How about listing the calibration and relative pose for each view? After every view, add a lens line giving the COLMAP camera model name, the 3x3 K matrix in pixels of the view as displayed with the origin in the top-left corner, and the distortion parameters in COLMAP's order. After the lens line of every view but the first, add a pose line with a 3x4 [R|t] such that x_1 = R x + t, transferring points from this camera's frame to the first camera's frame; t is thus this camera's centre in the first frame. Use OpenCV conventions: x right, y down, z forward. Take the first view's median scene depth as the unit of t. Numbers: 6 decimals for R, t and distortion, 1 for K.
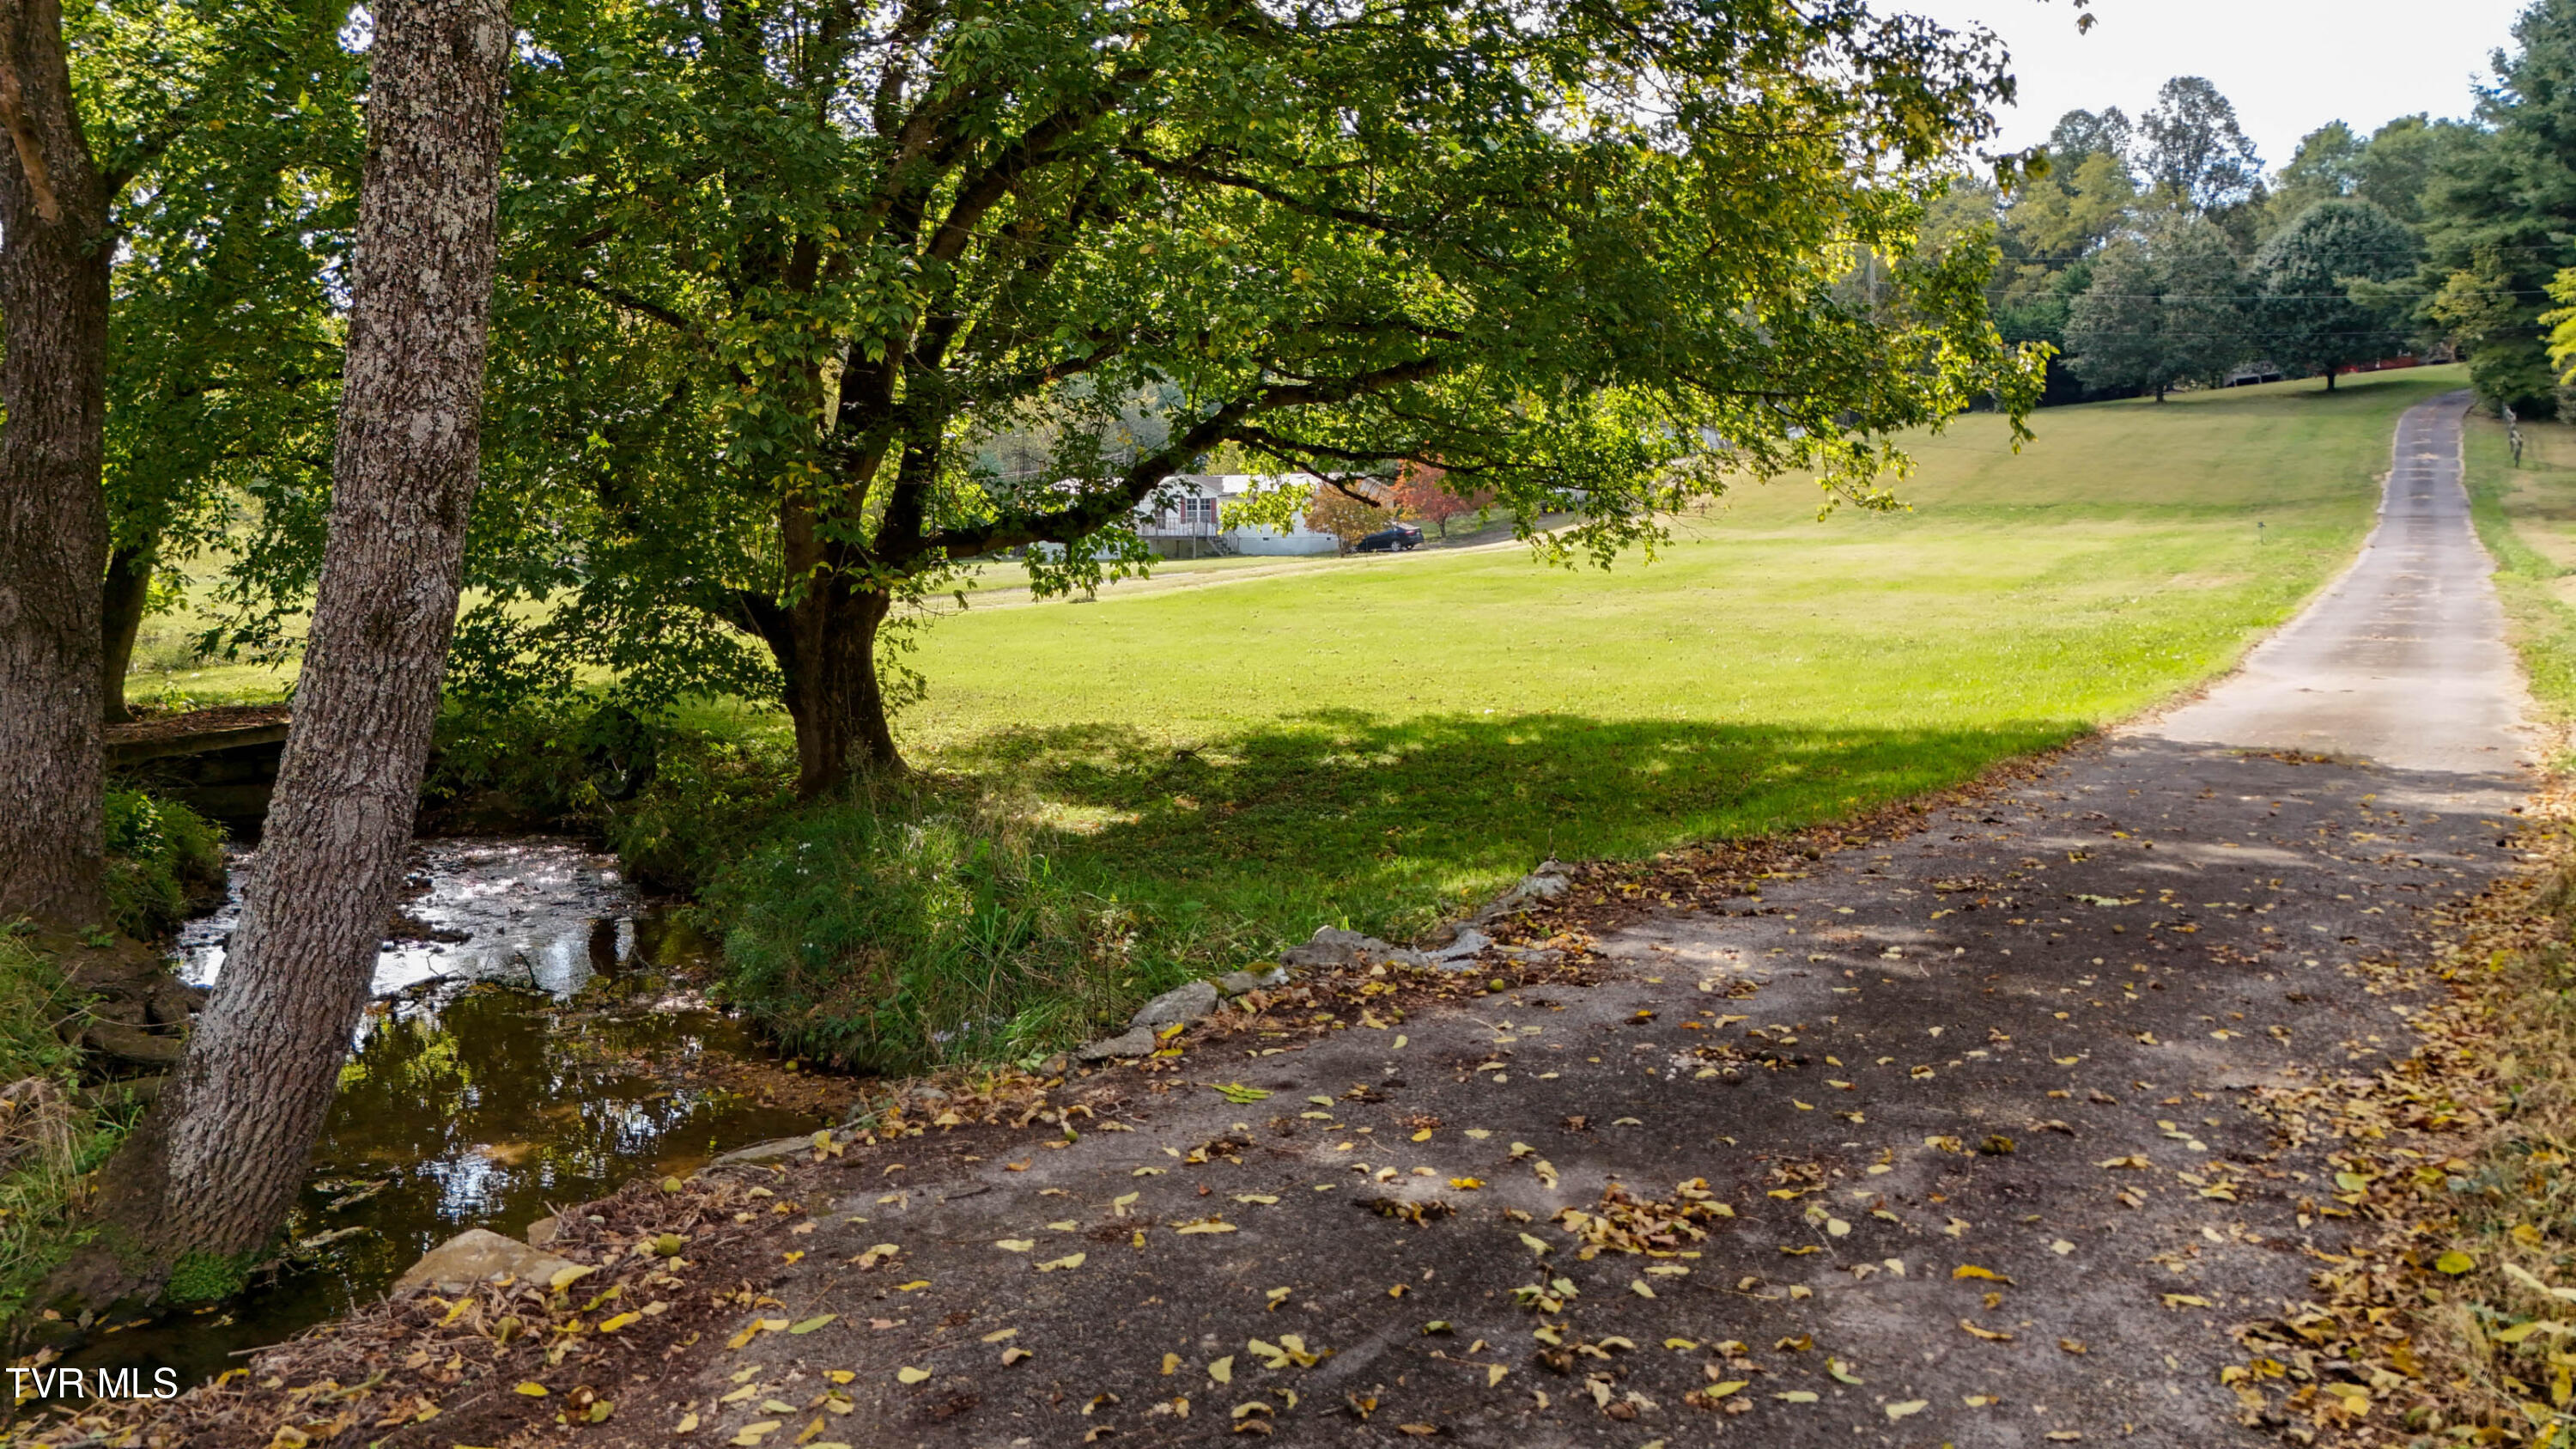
lens RADIAL K [[1897.8, 0, 1297.2], [0, 1897.8, 729.9], [0, 0, 1]] dist [0.079824, -0.073144]
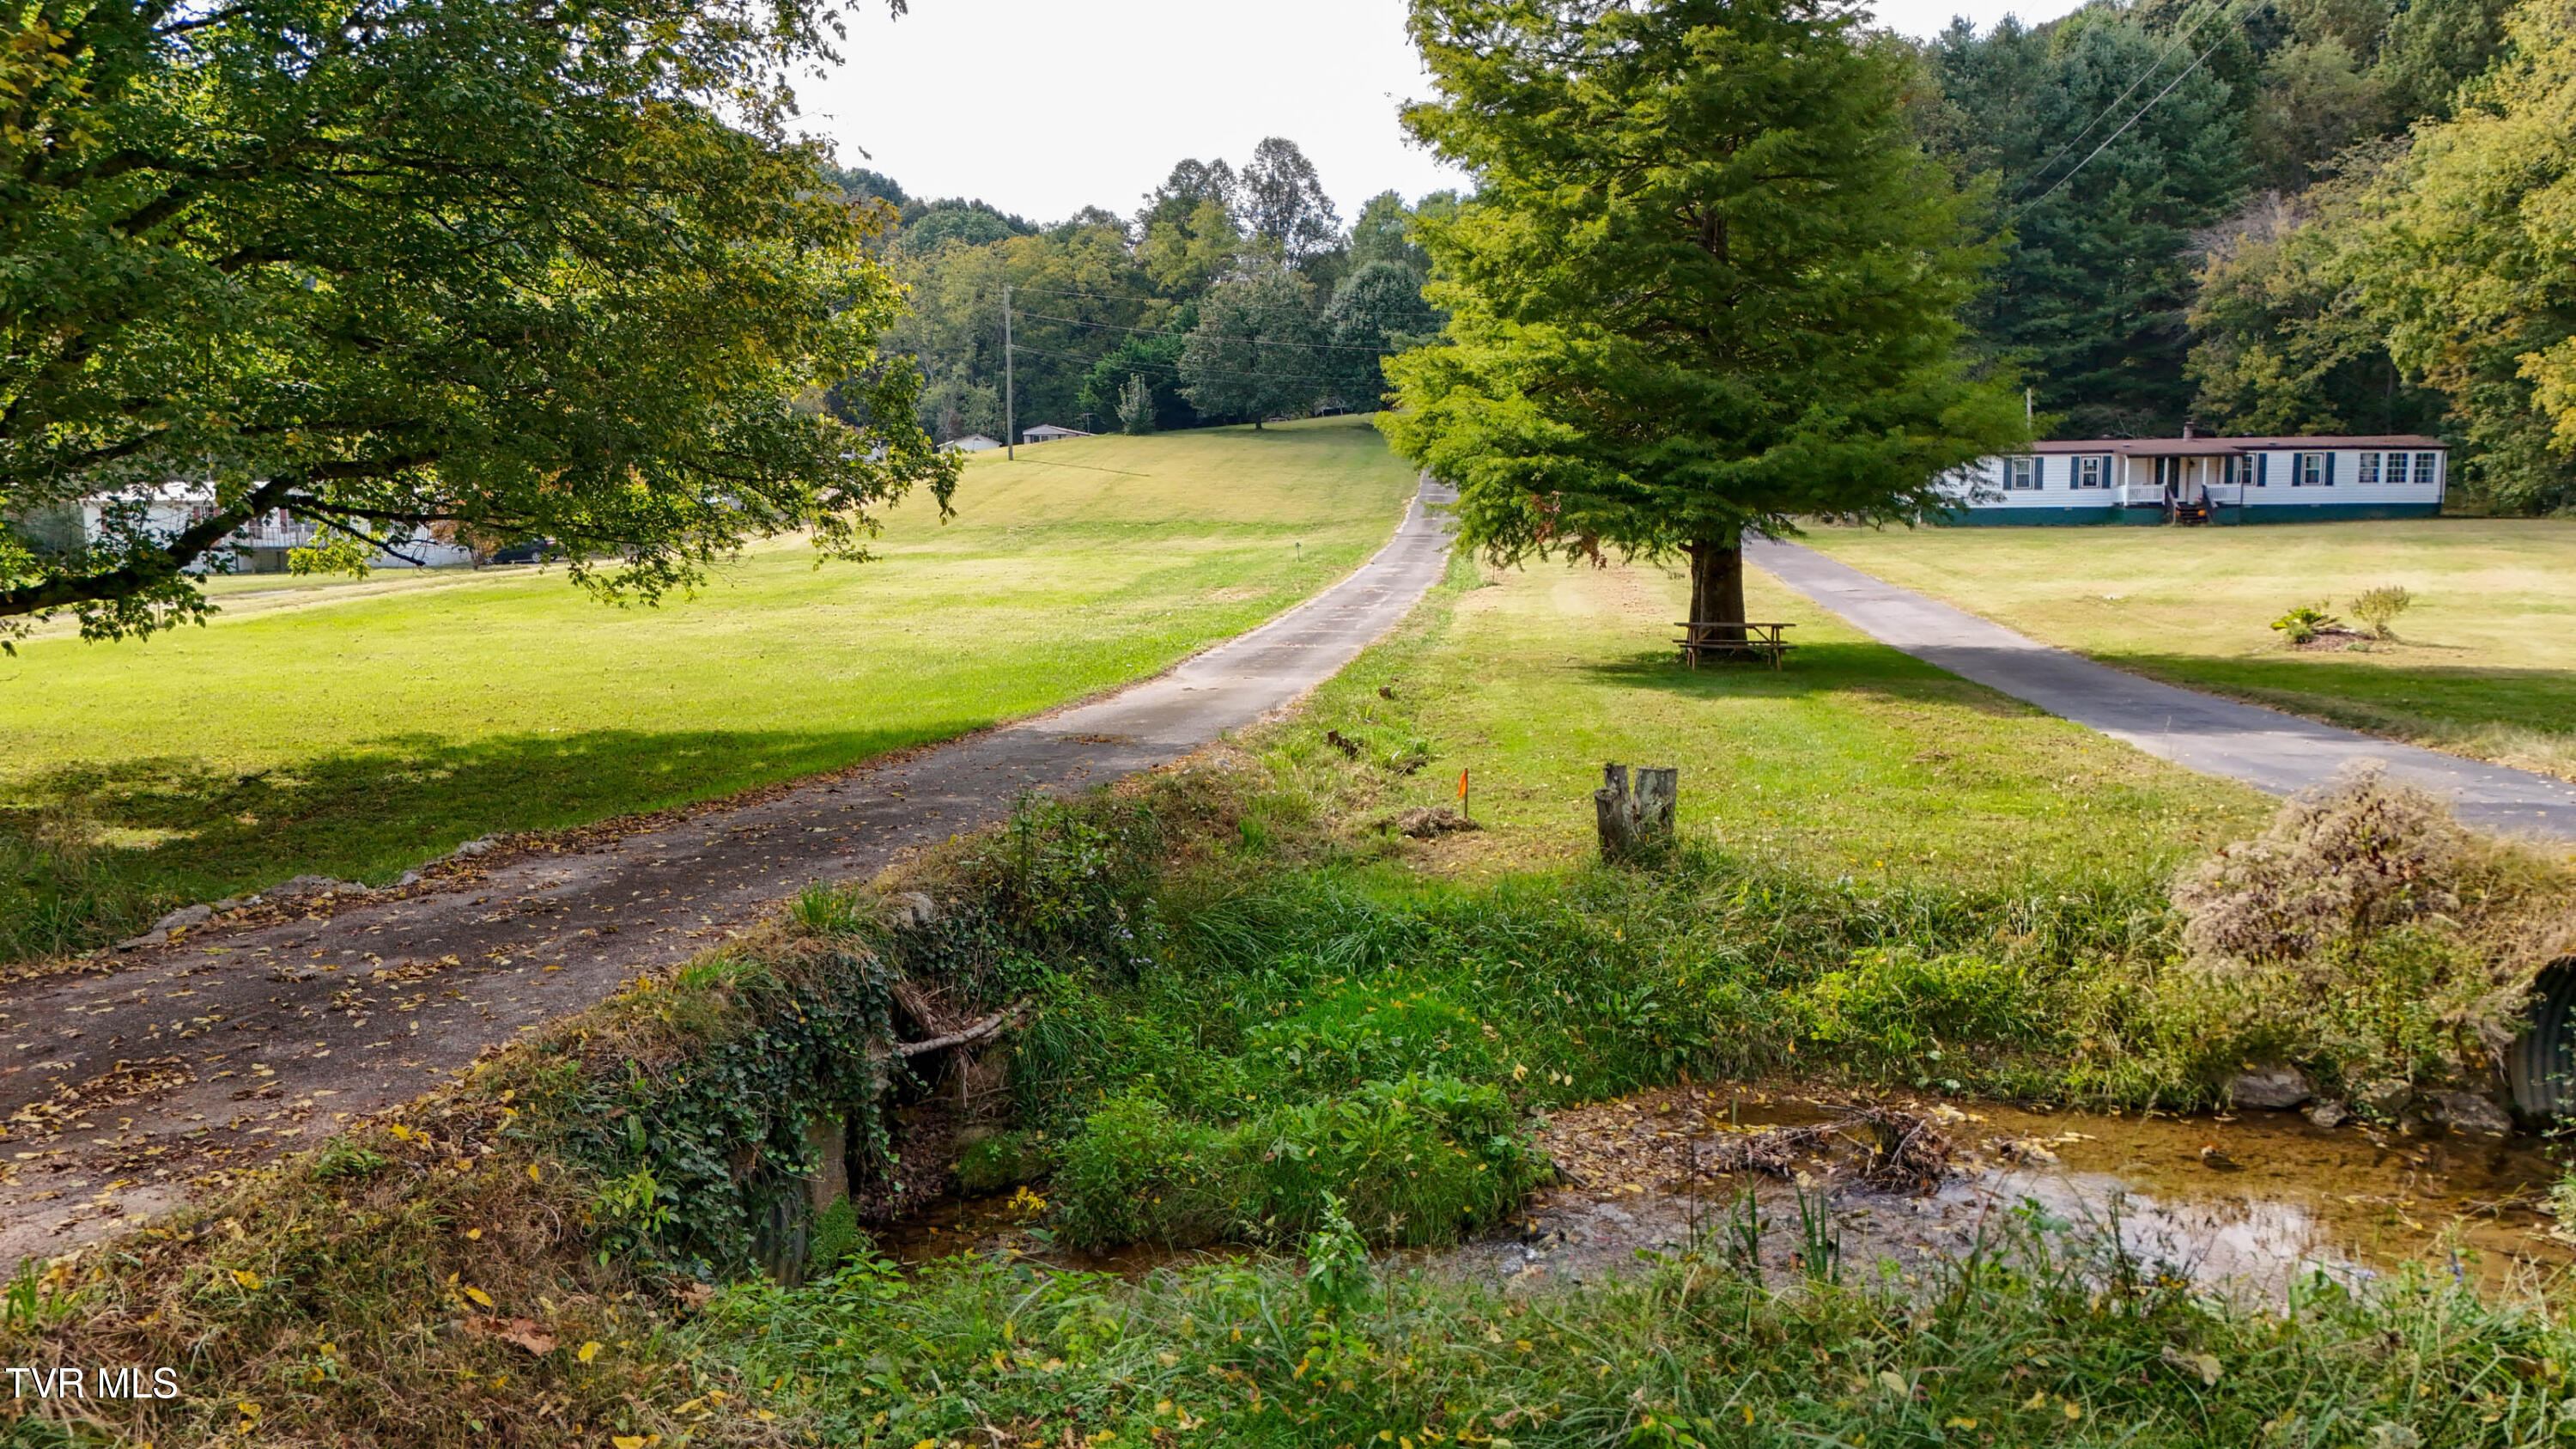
lens RADIAL K [[1897.8, 0, 1311.0], [0, 1897.8, 735.6], [0, 0, 1]] dist [0.079824, -0.073144]
pose [[0.912008, -0.044982, 0.407699, 0.008693], [0.044085, 0.998960, 0.011600, 0.000166], [-0.407797, 0.007394, 0.913043, -0.055049]]
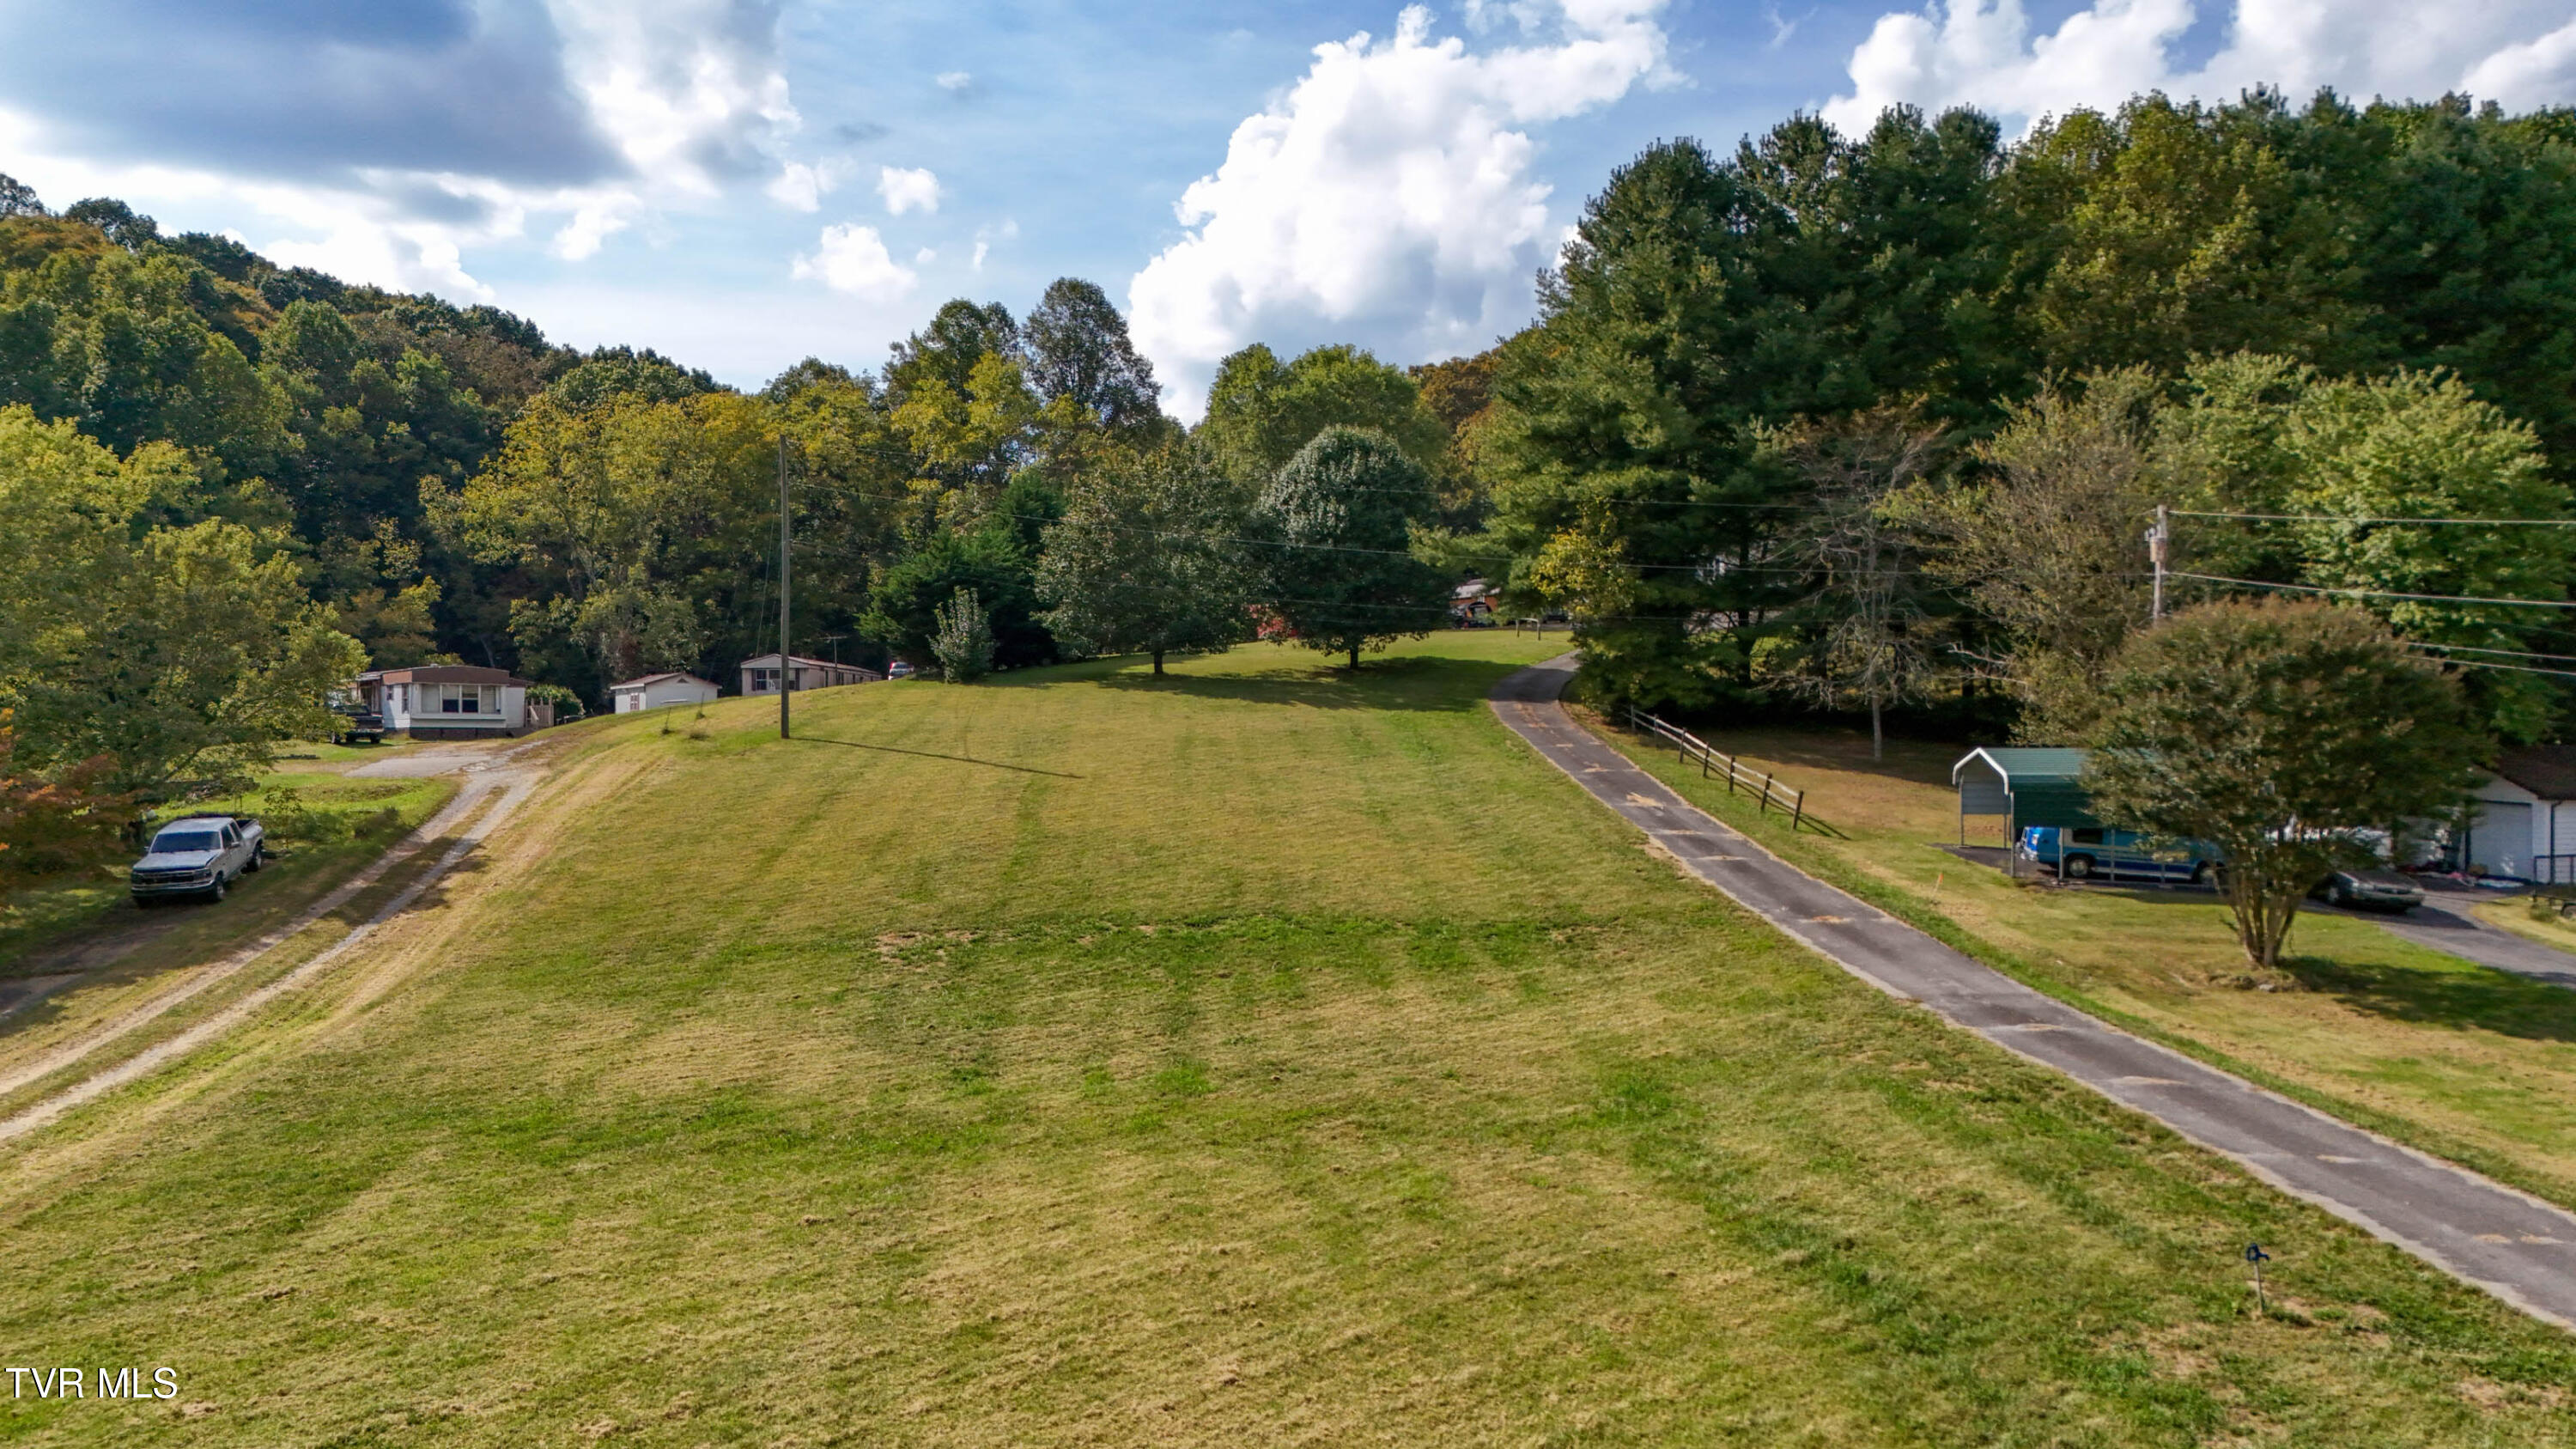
lens RADIAL K [[1897.8, 0, 1295.8], [0, 1897.8, 726.0], [0, 0, 1]] dist [0.079824, -0.073144]
pose [[0.822475, 0.001737, 0.568799, 0.097295], [0.057899, 0.994546, -0.086758, -0.104557], [-0.565847, 0.104289, 0.817888, 0.465842]]
